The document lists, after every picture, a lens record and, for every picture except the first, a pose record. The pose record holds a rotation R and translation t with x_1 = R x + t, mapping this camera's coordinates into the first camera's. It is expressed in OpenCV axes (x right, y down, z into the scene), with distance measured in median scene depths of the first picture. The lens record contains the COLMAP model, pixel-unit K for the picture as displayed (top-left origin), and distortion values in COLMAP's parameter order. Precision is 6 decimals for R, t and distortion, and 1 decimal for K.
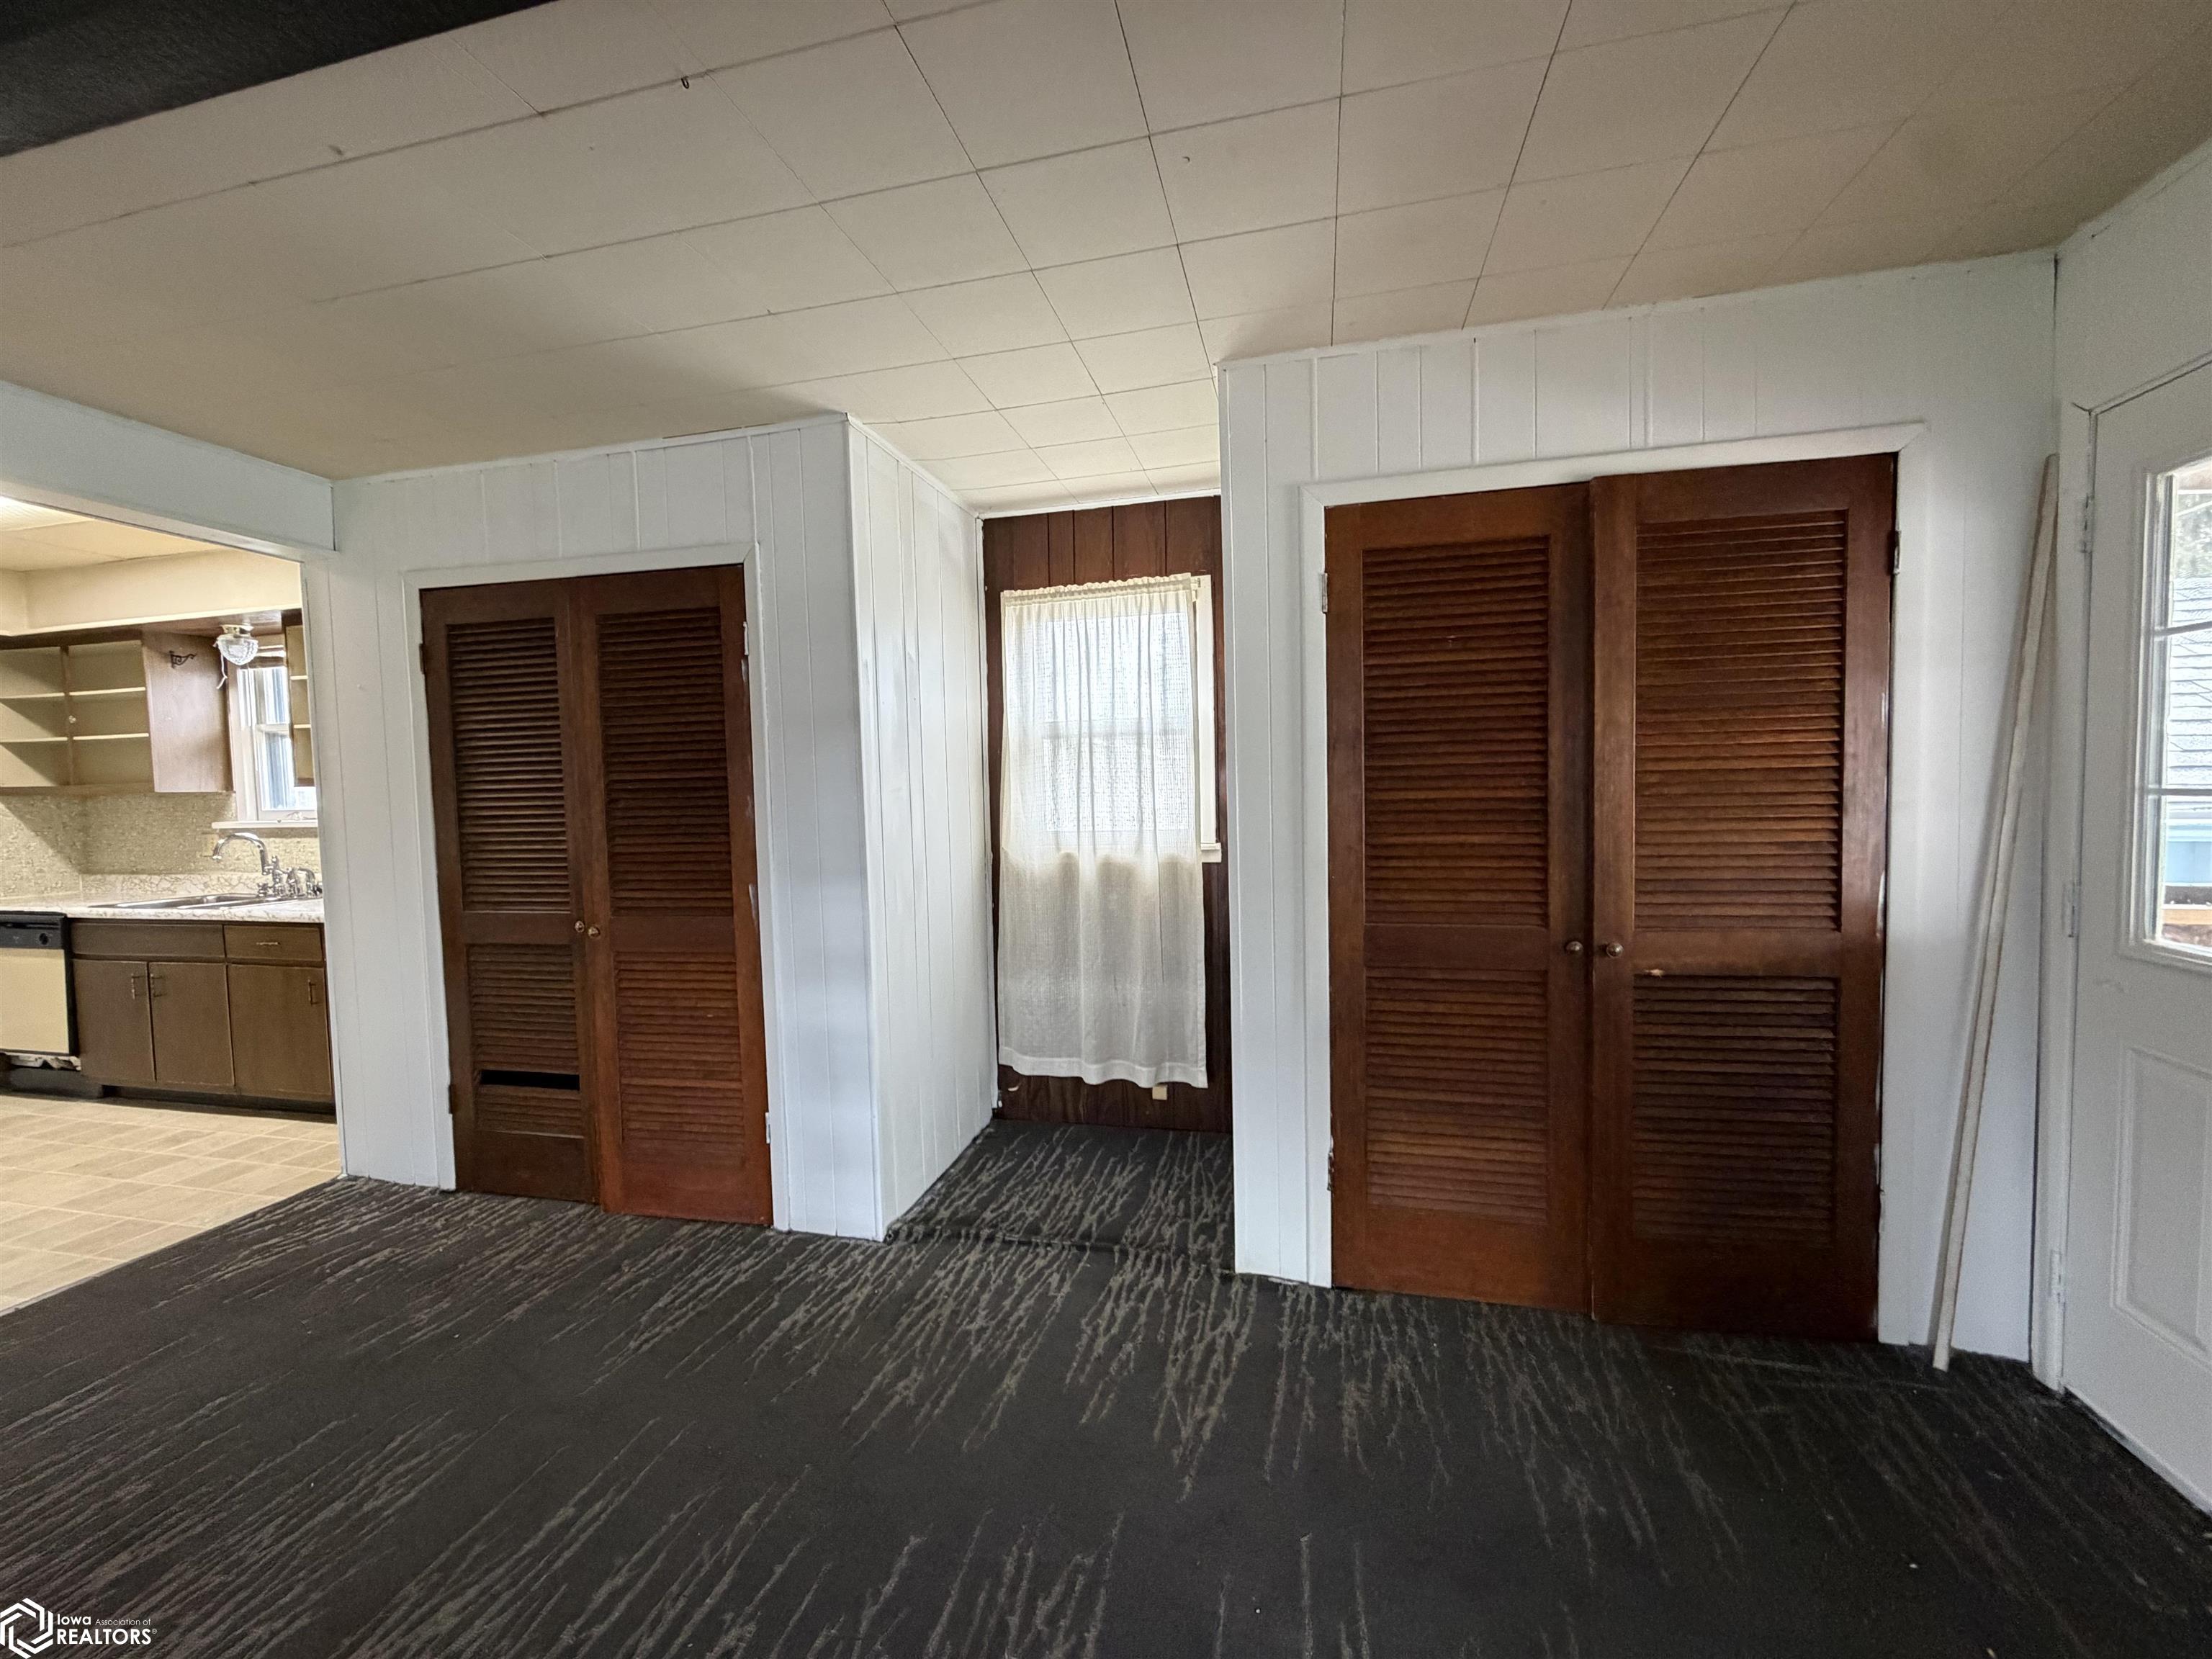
lens RADIAL K [[879.3, 0, 1106.0], [0, 879.3, 829.5], [0, 0, 1]] dist [0.001226, 0.000459]
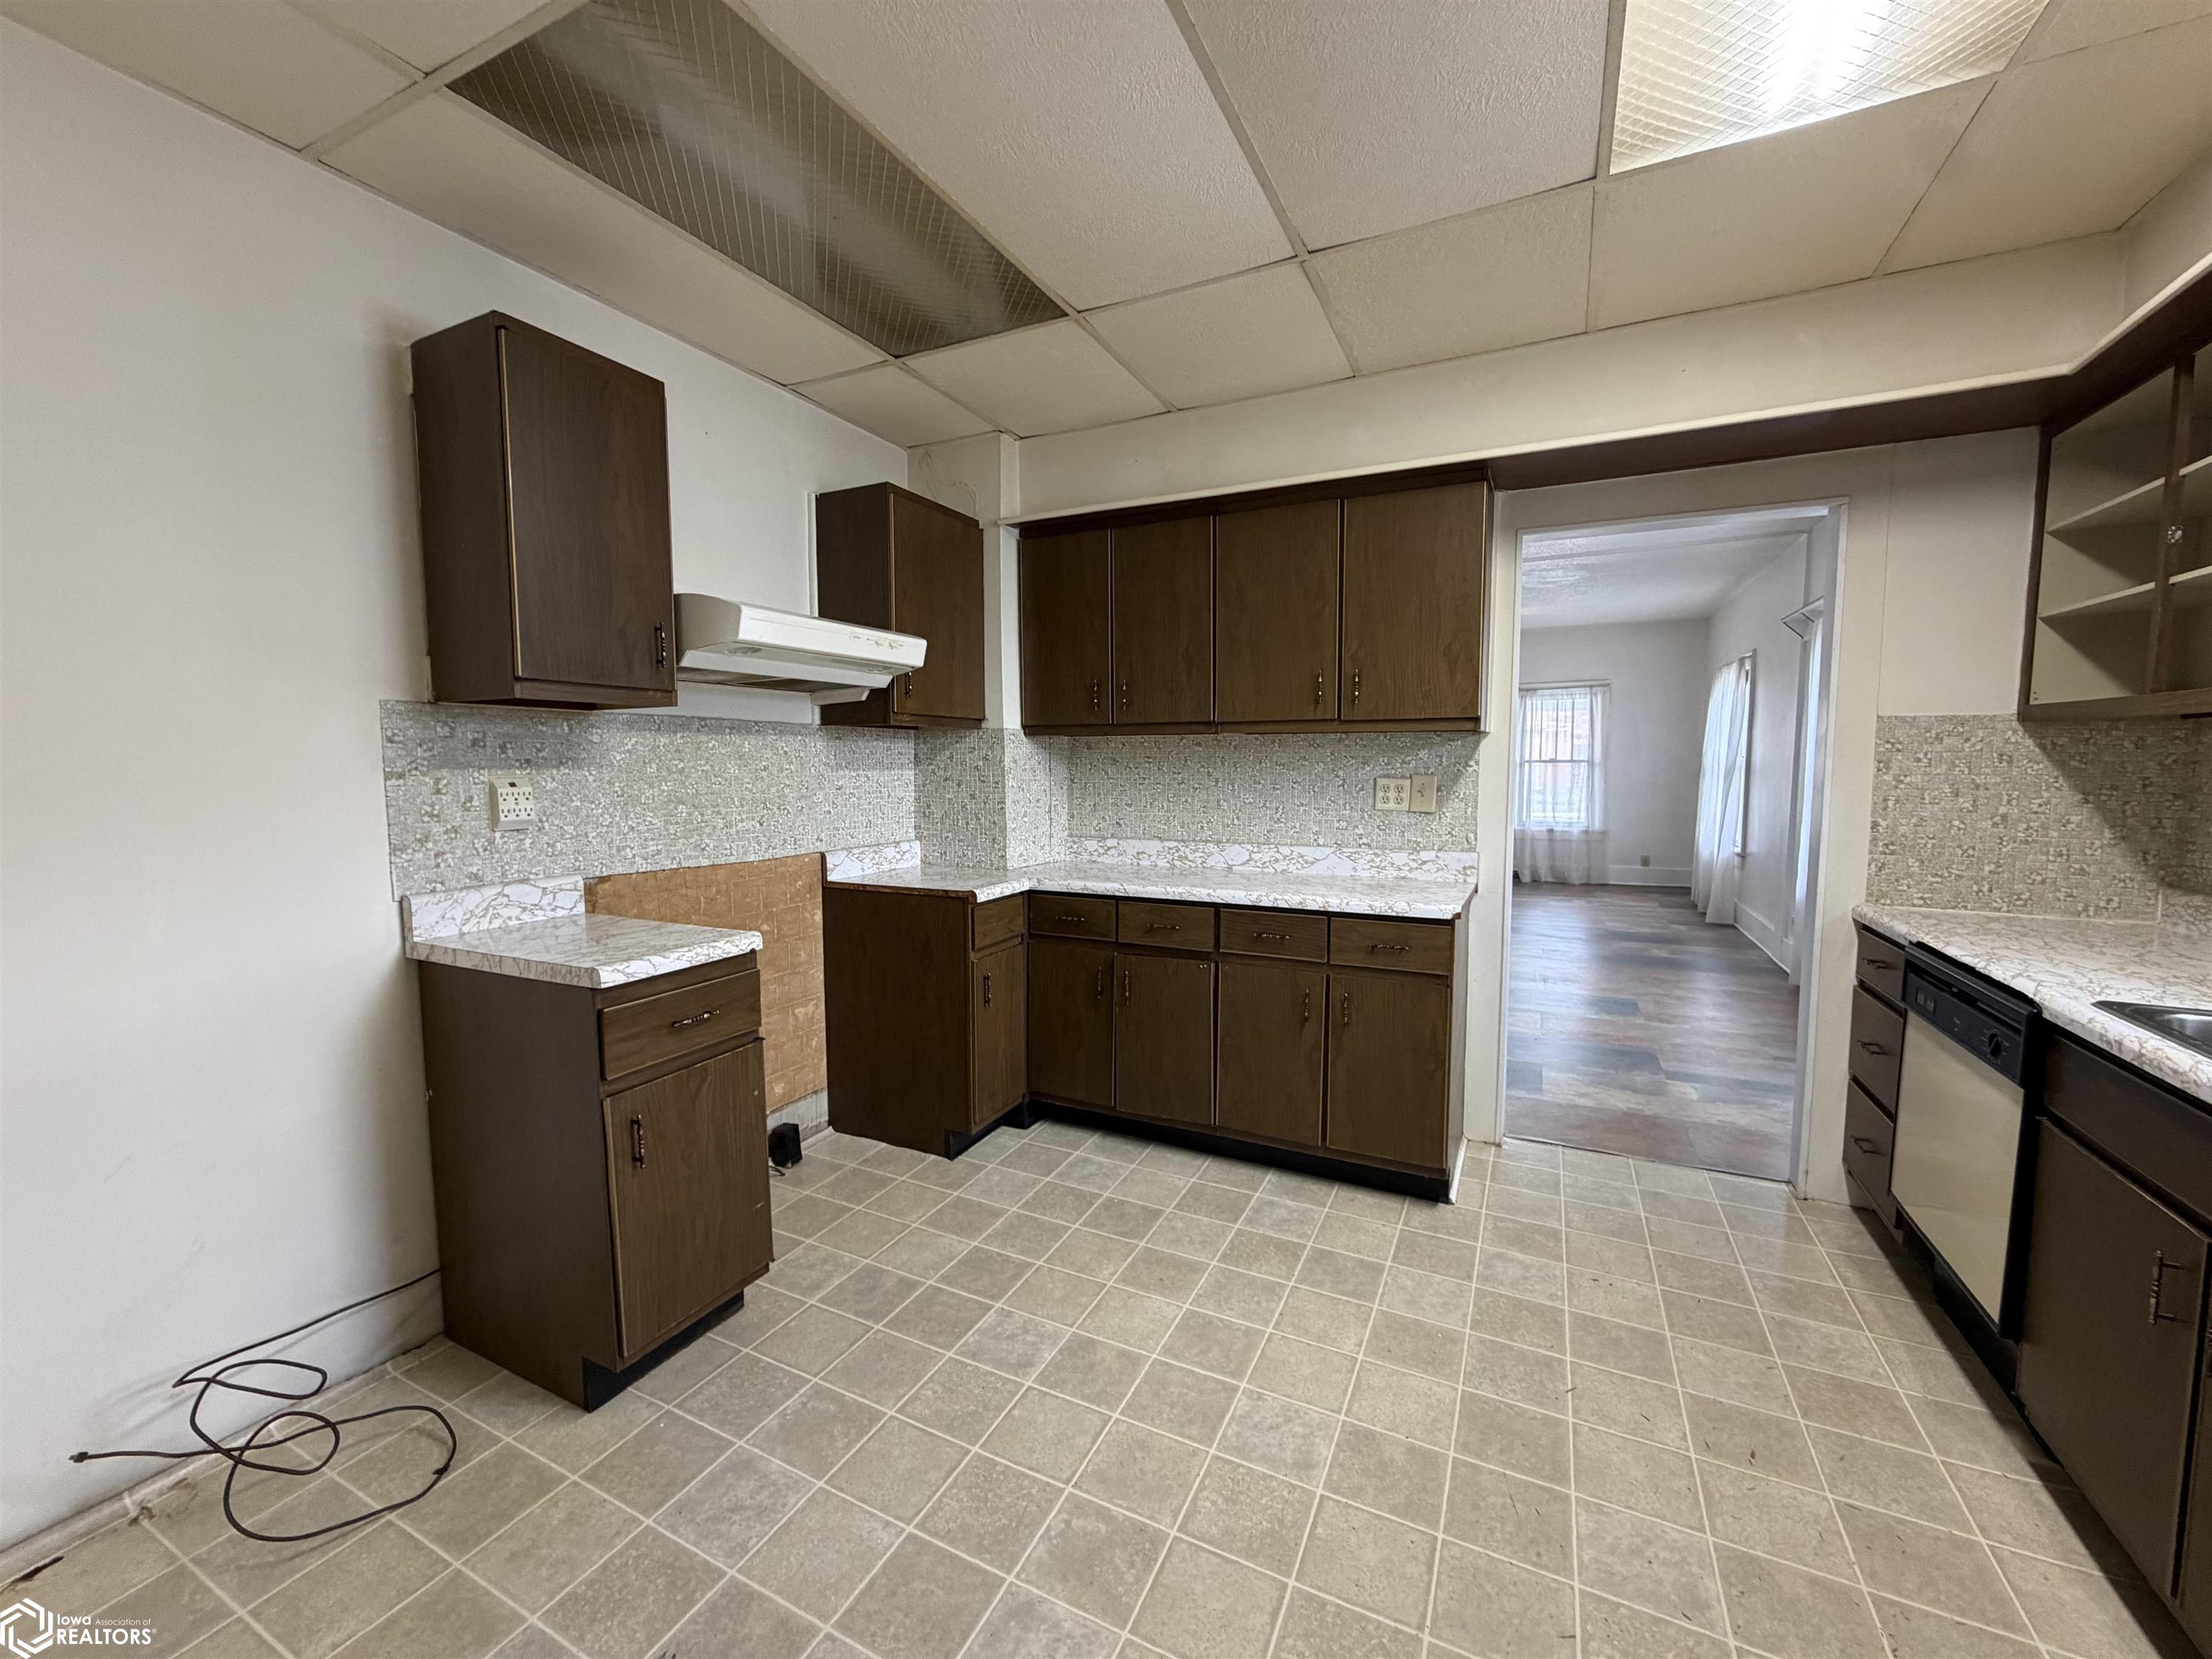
lens RADIAL K [[887.2, 0, 1106.0], [0, 887.2, 829.5], [0, 0, 1]] dist [-0.000940, -0.000026]
pose [[-0.231103, 0.096327, -0.968149, -0.607643], [-0.039414, 0.993343, 0.108242, -0.010144], [0.972131, 0.063174, -0.225768, 0.586221]]
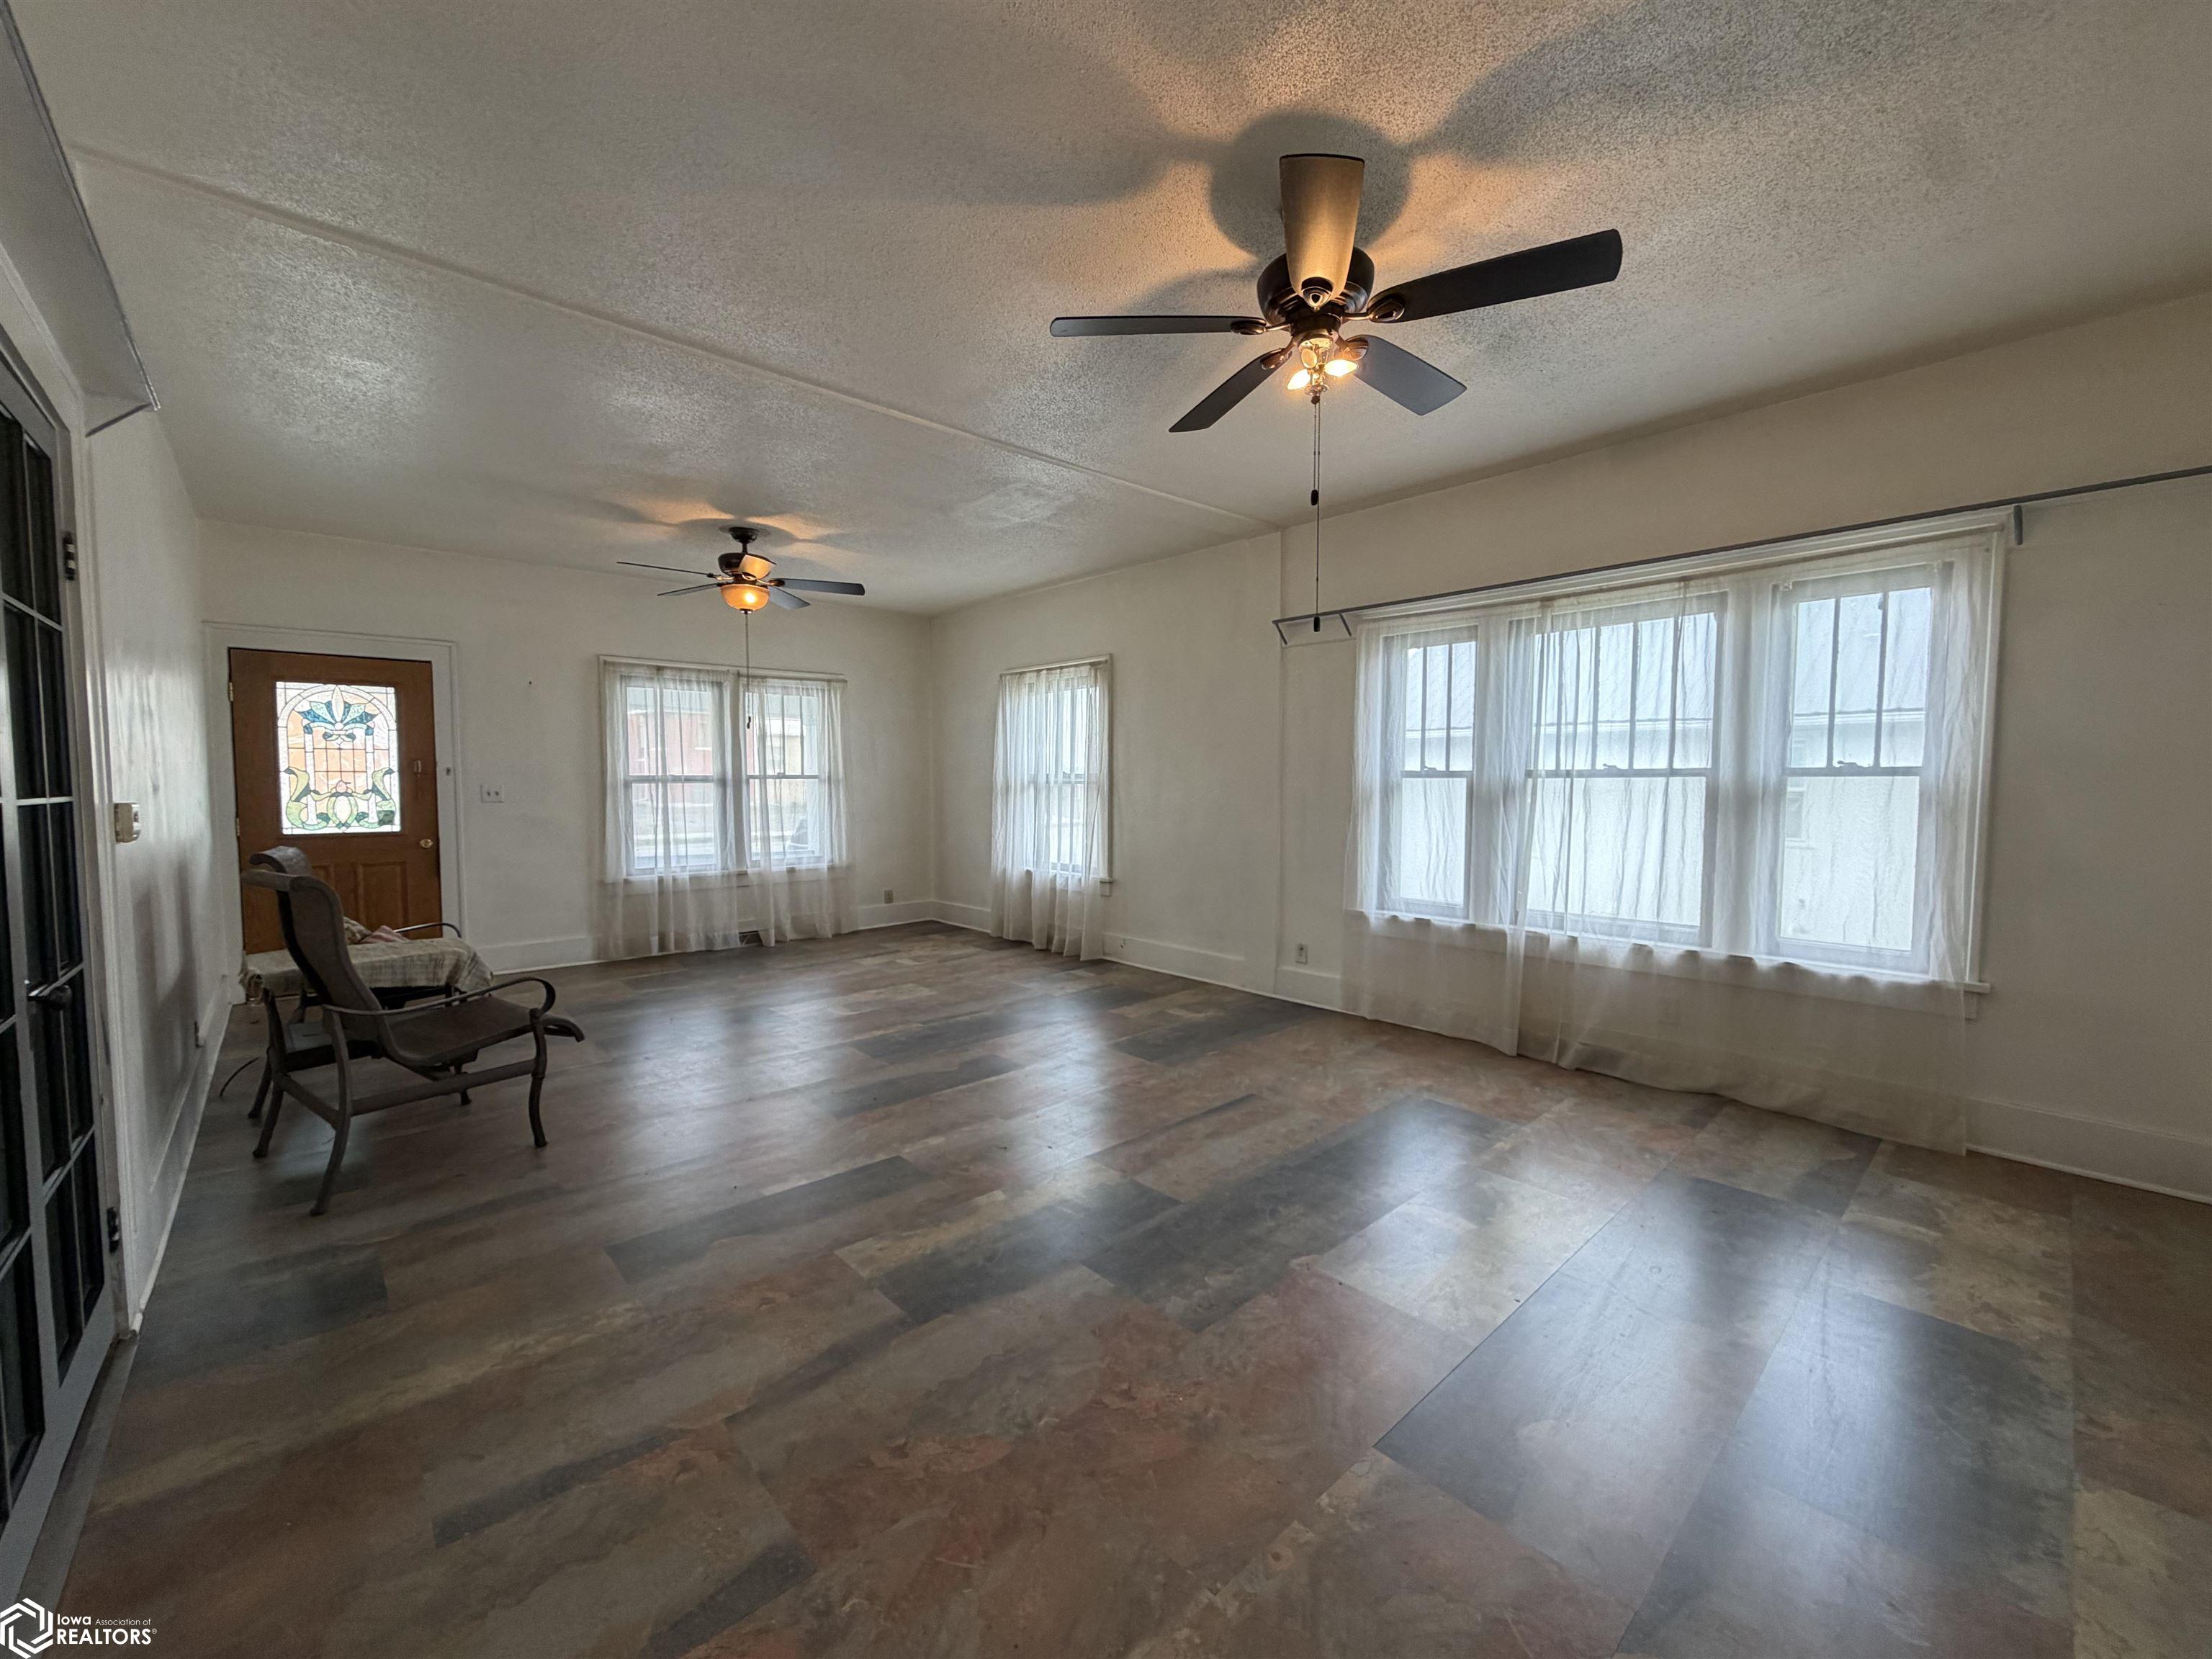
lens RADIAL K [[887.2, 0, 1106.0], [0, 887.2, 829.5], [0, 0, 1]] dist [-0.000940, -0.000026]
pose [[0.828300, 0.057105, -0.557366, -1.314982], [-0.050033, 0.998357, 0.027934, 0.023454], [0.558046, 0.004749, 0.829797, 0.262477]]
